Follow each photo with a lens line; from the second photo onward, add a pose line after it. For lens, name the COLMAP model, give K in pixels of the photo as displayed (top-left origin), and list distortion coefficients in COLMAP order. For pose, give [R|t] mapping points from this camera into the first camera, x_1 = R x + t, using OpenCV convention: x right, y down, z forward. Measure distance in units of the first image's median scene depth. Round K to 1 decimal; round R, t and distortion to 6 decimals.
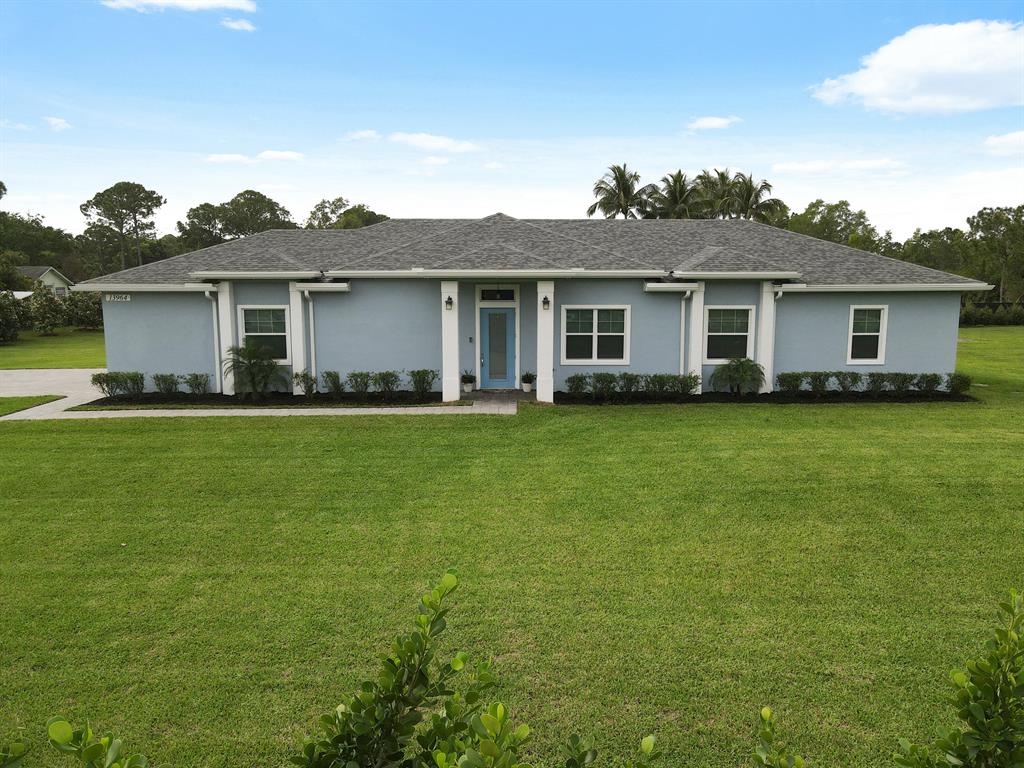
lens RADIAL K [[742.7, 0, 516.6], [0, 742.7, 387.1], [0, 0, 1]] dist [-0.005645, 0.042113]
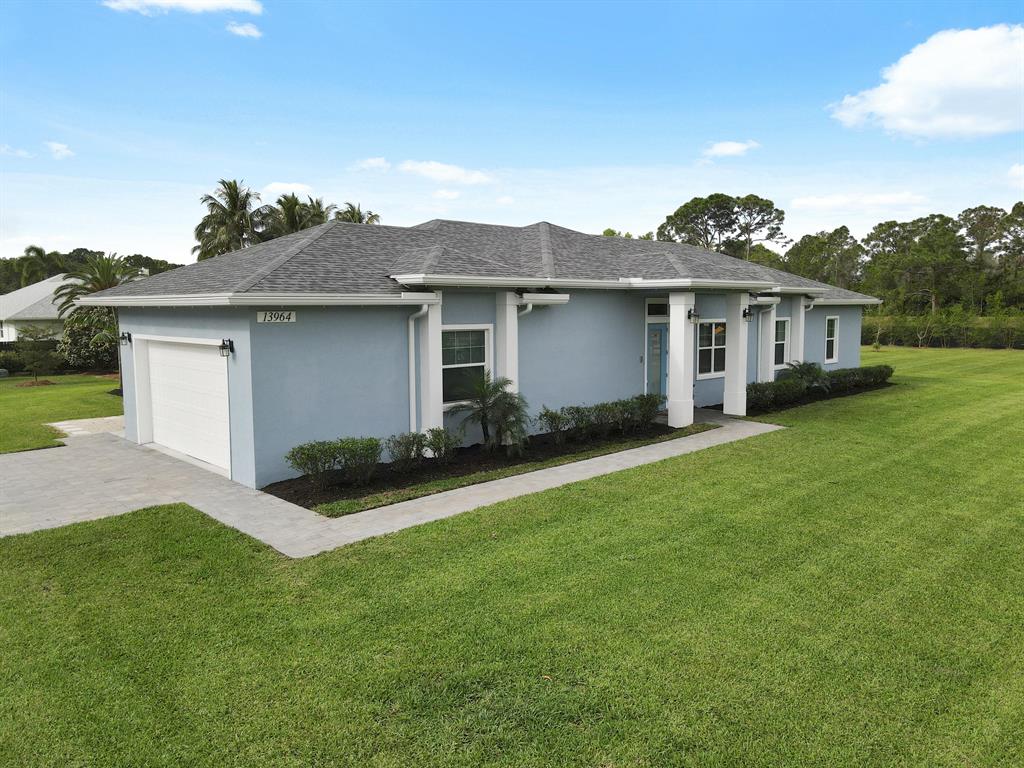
lens RADIAL K [[751.4, 0, 515.7], [0, 751.4, 385.8], [0, 0, 1]] dist [0.000411, 0.027357]
pose [[0.721888, -0.074494, 0.687989, -0.800125], [0.108426, 0.994086, -0.006132, -0.042565], [-0.683463, 0.079023, 0.725696, 0.447374]]
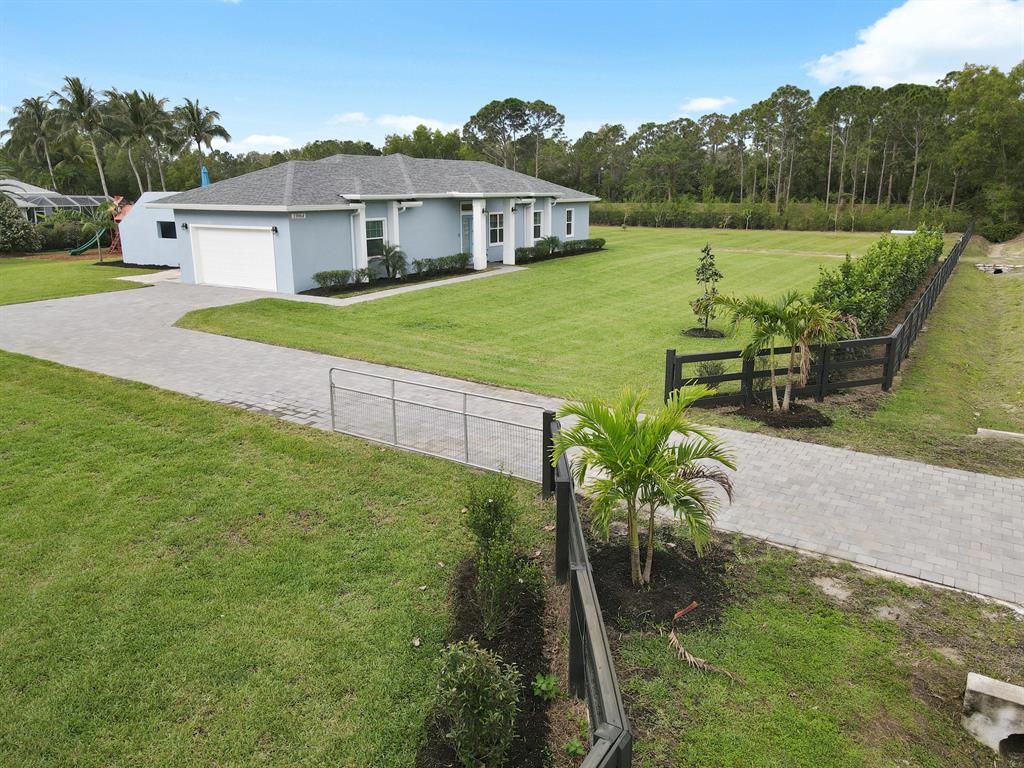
lens RADIAL K [[750.3, 0, 515.5], [0, 750.3, 378.2], [0, 0, 1]] dist [-0.002497, 0.035029]
pose [[0.527713, -0.209299, 0.823234, -1.453233], [0.131884, 0.977604, 0.164005, -0.008786], [-0.839122, 0.022024, 0.543497, -0.016766]]
